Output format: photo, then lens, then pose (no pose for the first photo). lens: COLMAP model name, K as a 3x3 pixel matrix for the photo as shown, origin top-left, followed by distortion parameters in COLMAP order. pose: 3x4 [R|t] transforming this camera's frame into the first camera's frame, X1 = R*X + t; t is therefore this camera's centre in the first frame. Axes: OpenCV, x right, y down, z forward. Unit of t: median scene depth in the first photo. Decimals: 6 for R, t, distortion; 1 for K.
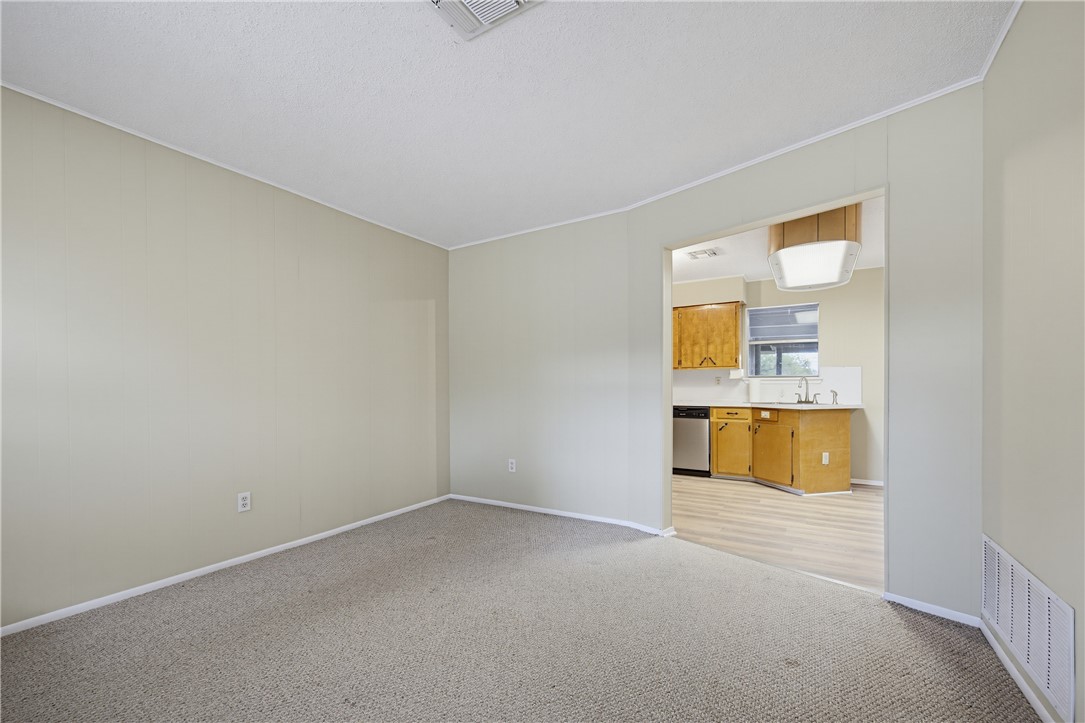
lens RADIAL K [[446.1, 0, 557.2], [0, 446.1, 390.2], [0, 0, 1]] dist [0.003439, 0.000326]
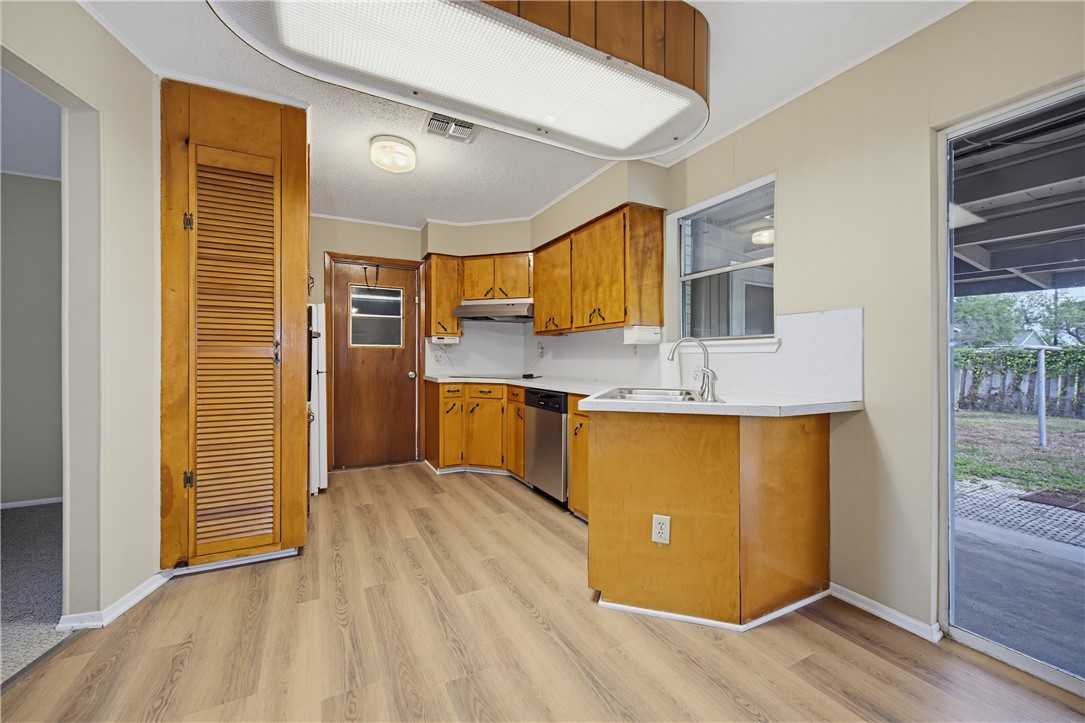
lens RADIAL K [[425.5, 0, 540.7], [0, 425.5, 359.4], [0, 0, 1]] dist [-0.003339, -0.000463]
pose [[0.850276, 0.001091, -0.526336, 0.581376], [-0.002002, 0.999997, -0.001161, -0.005557], [0.526334, 0.002041, 0.850276, 0.486692]]
